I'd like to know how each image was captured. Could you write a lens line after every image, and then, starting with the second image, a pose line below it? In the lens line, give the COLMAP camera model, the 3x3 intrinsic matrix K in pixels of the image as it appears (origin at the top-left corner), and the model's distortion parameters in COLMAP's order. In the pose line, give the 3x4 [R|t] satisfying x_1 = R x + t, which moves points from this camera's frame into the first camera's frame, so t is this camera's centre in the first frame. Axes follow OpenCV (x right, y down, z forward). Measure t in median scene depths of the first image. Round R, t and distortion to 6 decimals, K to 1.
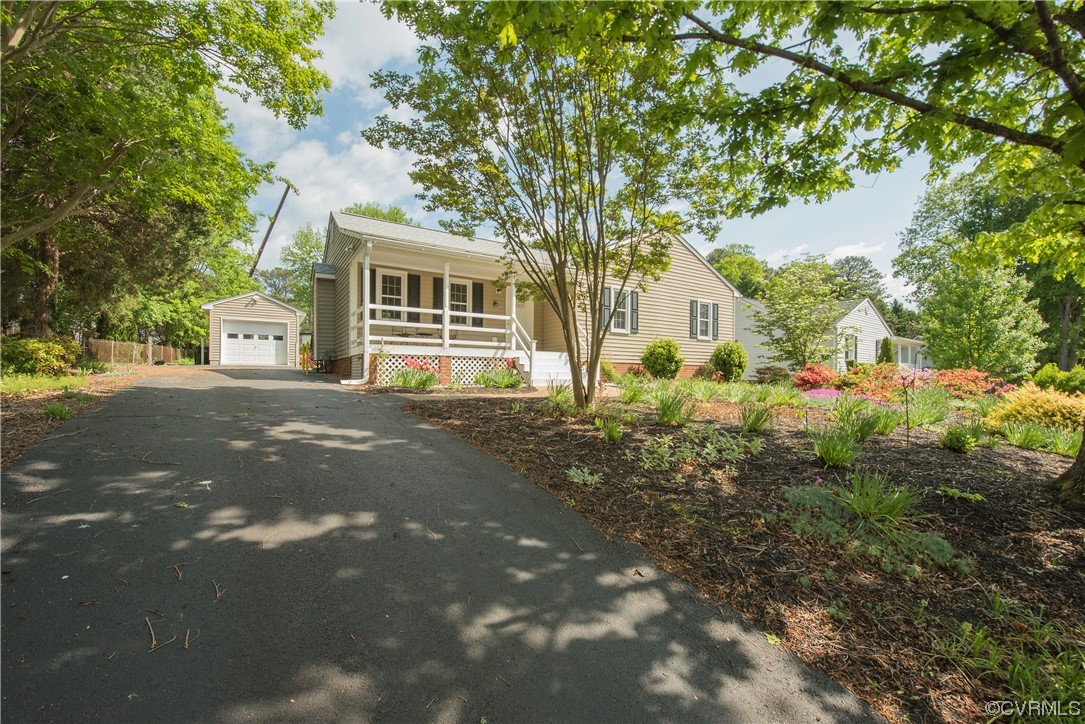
lens RADIAL K [[437.3, 0, 536.8], [0, 437.3, 381.5], [0, 0, 1]] dist [-0.018512, -0.000286]
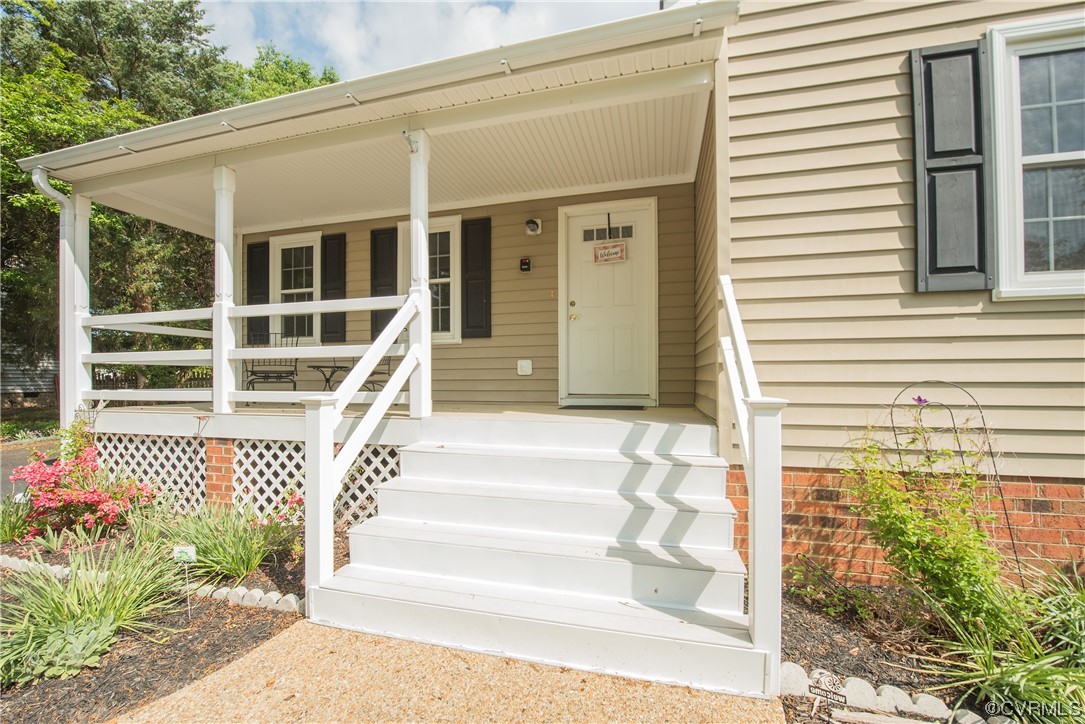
lens RADIAL K [[446.9, 0, 537.0], [0, 446.9, 376.5], [0, 0, 1]] dist [-0.009854, -0.000402]
pose [[0.674067, -0.014727, -0.738523, 0.197959], [0.000641, 0.999813, -0.019352, -0.089754], [0.738670, 0.012571, 0.673950, 0.851385]]
